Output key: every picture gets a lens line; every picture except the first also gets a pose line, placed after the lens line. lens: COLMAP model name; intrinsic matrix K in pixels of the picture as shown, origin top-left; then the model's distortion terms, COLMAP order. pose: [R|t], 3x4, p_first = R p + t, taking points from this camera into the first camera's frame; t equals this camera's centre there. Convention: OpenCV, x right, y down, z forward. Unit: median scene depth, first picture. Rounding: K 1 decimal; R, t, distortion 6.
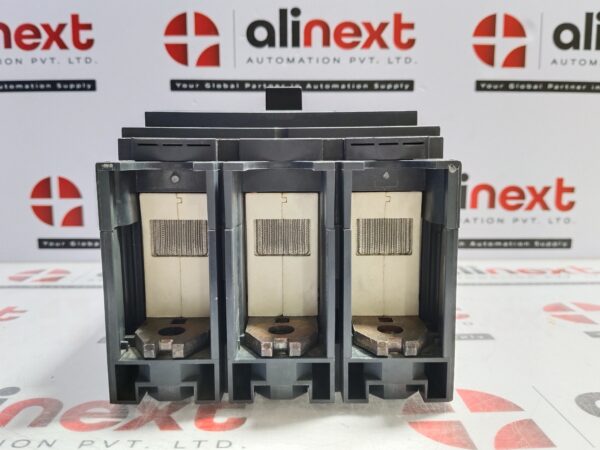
lens RADIAL K [[455.6, 0, 309.9], [0, 455.6, 239.2], [0, 0, 1]] dist [0.008873, -0.064336]
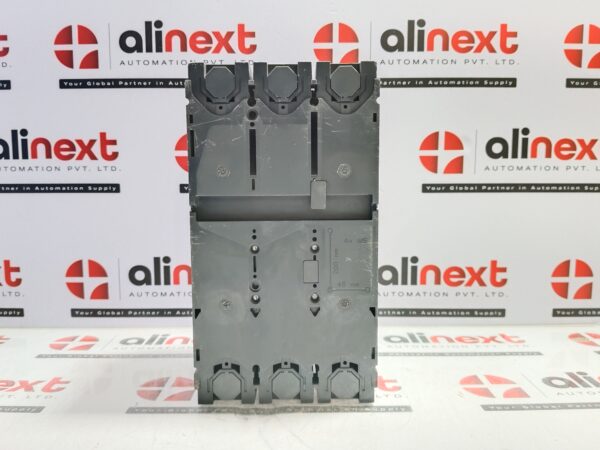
lens RADIAL K [[455.6, 0, 311.7], [0, 455.6, 234.4], [0, 0, 1]] dist [0.008873, -0.064336]
pose [[0.999917, 0.001432, -0.012777, 0.077168], [-0.001815, 0.999546, -0.030062, -0.174468], [0.012728, 0.030083, 0.999466, -0.250985]]
